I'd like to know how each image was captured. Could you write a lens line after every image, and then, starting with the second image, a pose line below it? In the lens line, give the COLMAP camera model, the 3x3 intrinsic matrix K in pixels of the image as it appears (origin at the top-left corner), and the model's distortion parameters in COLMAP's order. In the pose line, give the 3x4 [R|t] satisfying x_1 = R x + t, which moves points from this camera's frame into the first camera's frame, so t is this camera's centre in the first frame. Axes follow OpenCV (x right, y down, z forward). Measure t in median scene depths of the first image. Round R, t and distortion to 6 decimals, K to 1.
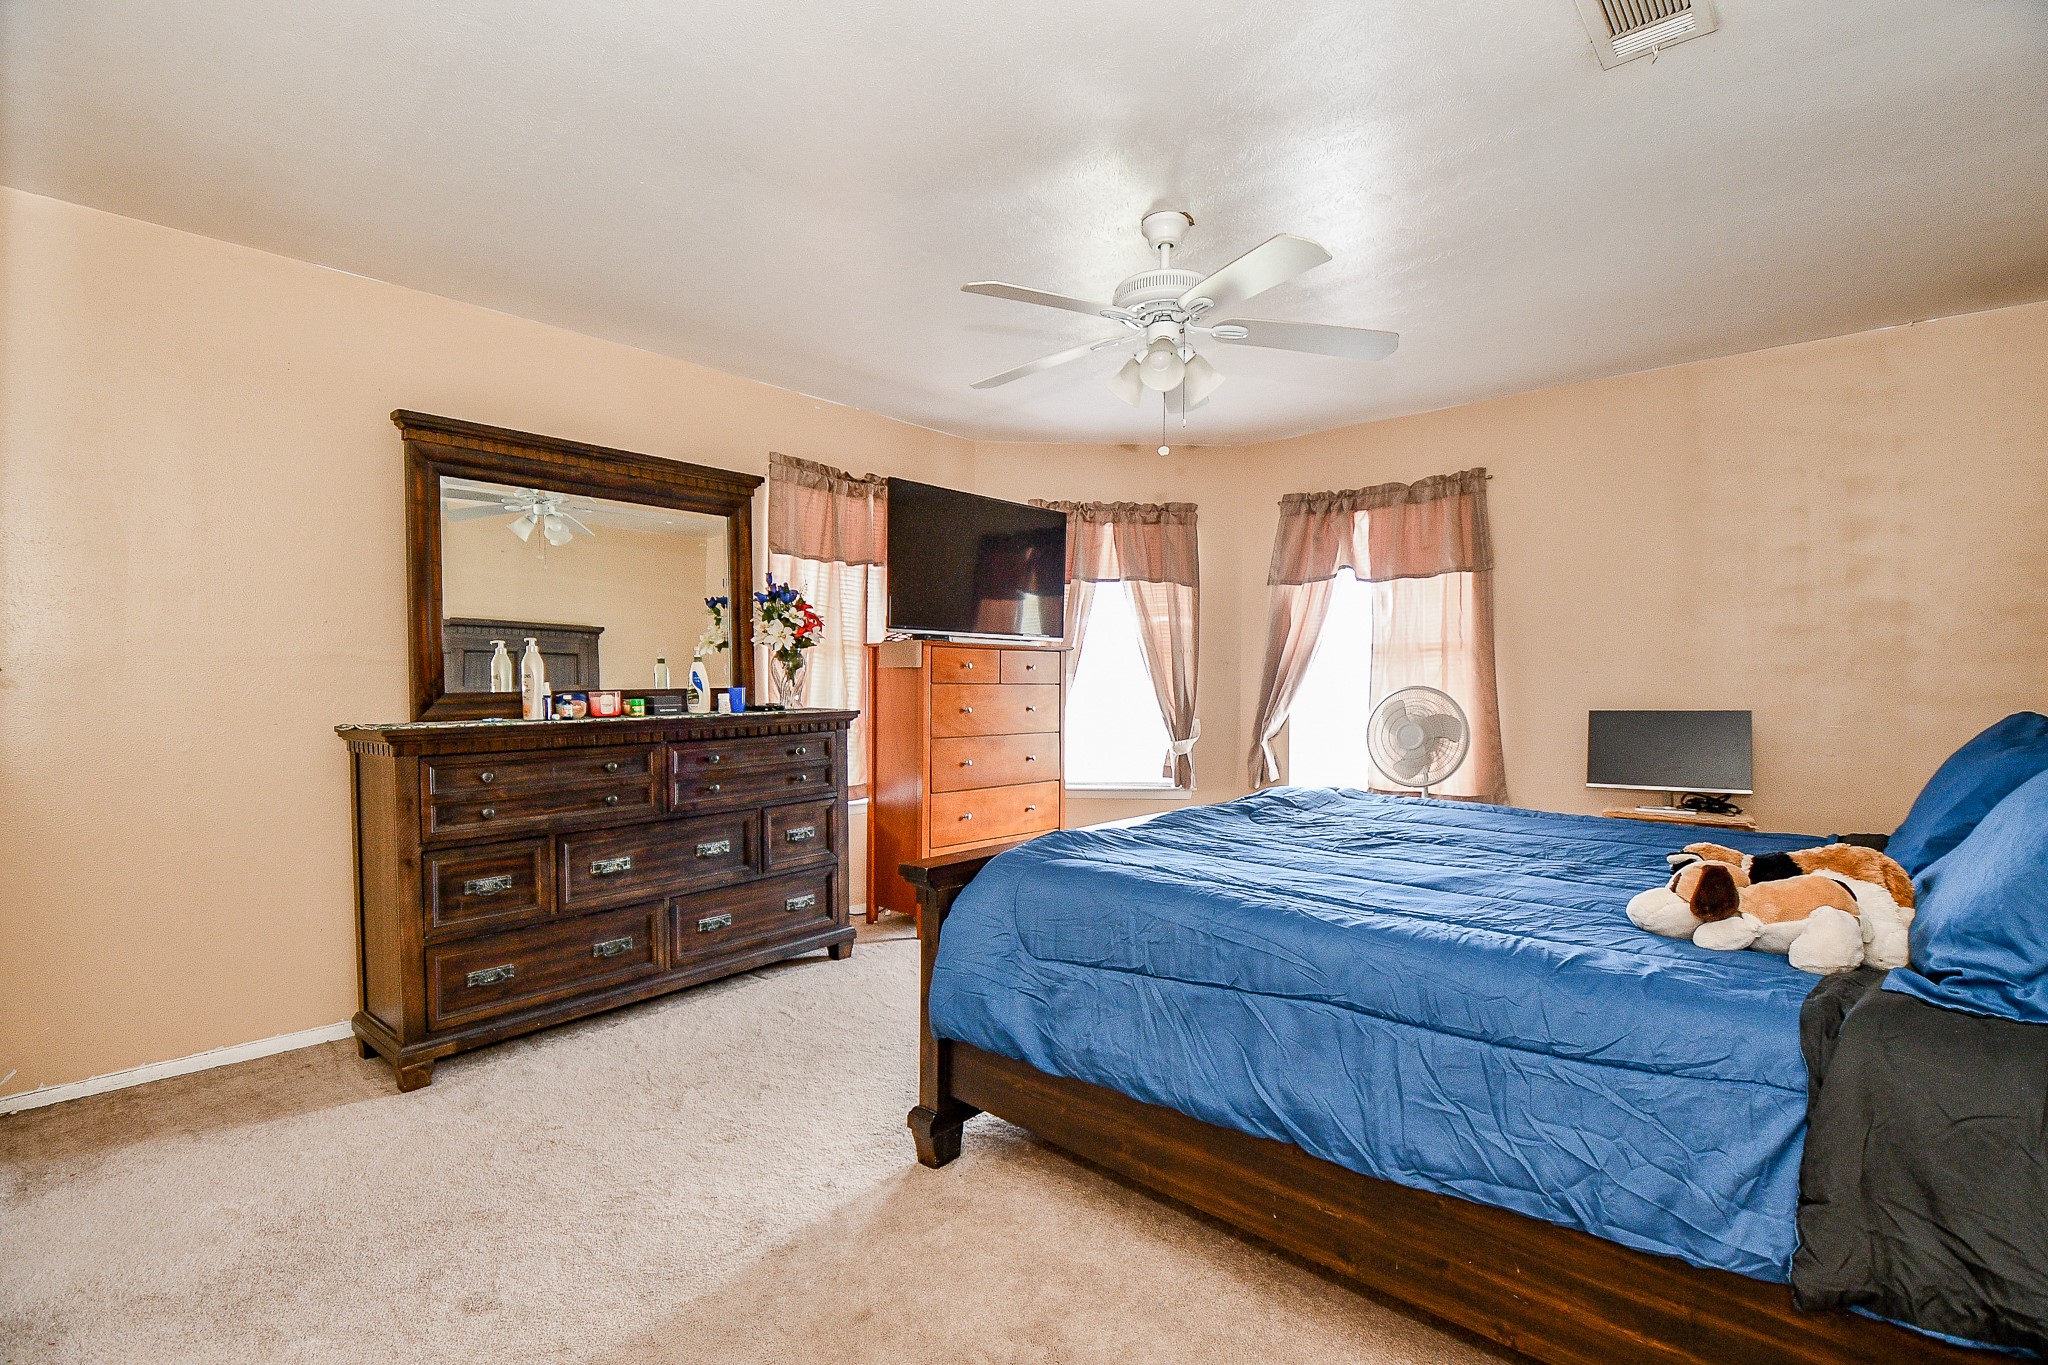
lens RADIAL K [[903.8, 0, 1036.4], [0, 903.8, 692.1], [0, 0, 1]] dist [-0.001410, -0.011763]
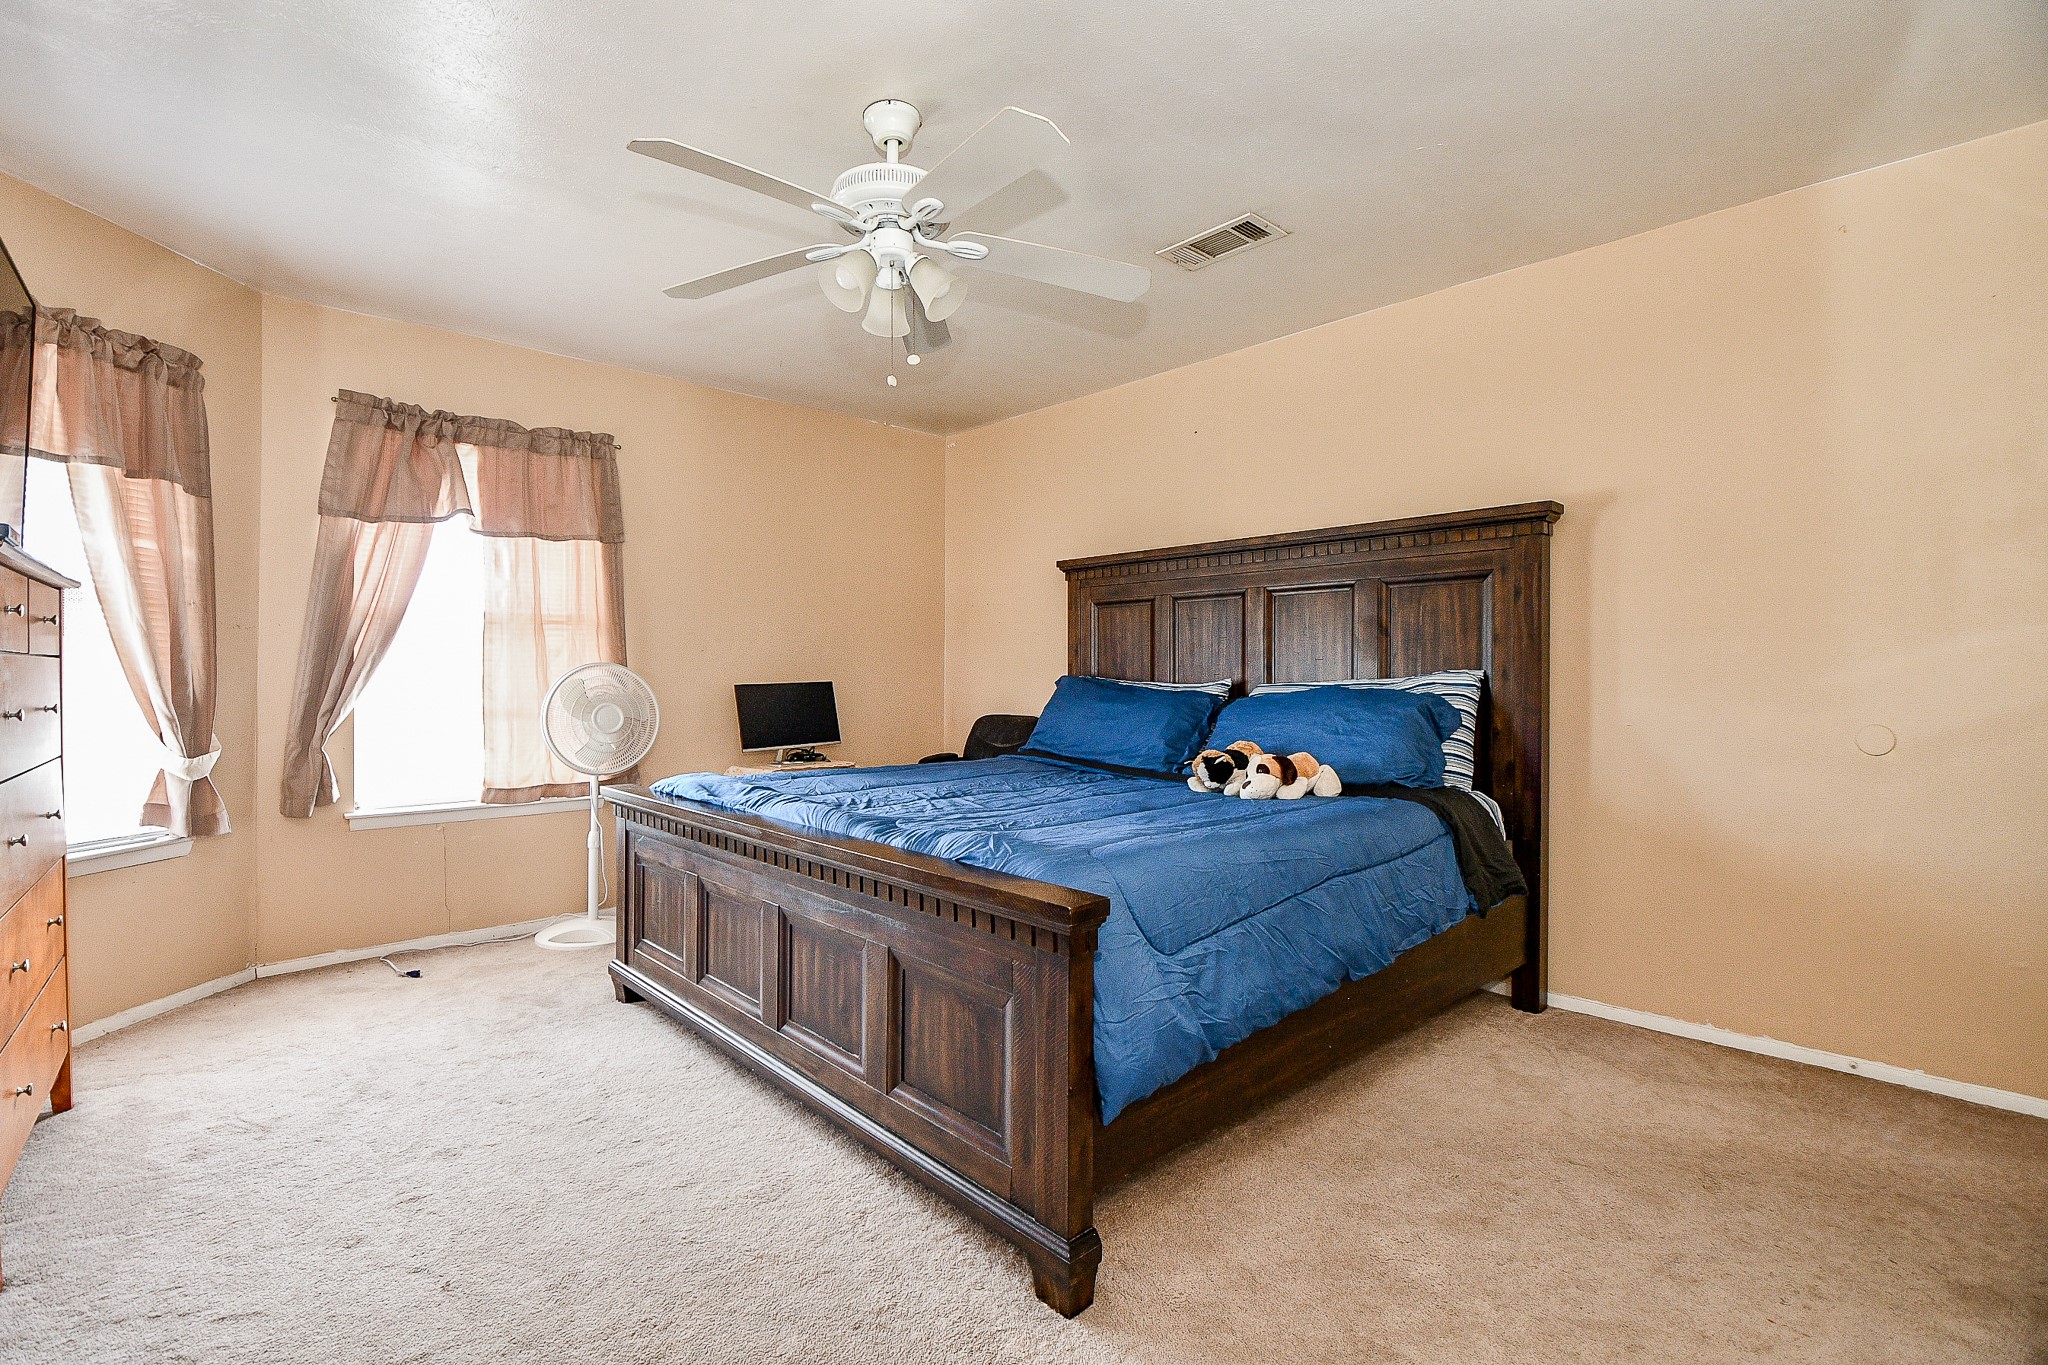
lens RADIAL K [[903.8, 0, 1018.8], [0, 903.8, 679.4], [0, 0, 1]] dist [-0.001410, -0.011763]
pose [[0.129142, -0.012827, 0.991543, -0.371582], [0.012168, 0.999862, 0.011350, 0.003690], [-0.991551, 0.010599, 0.129280, 0.422895]]
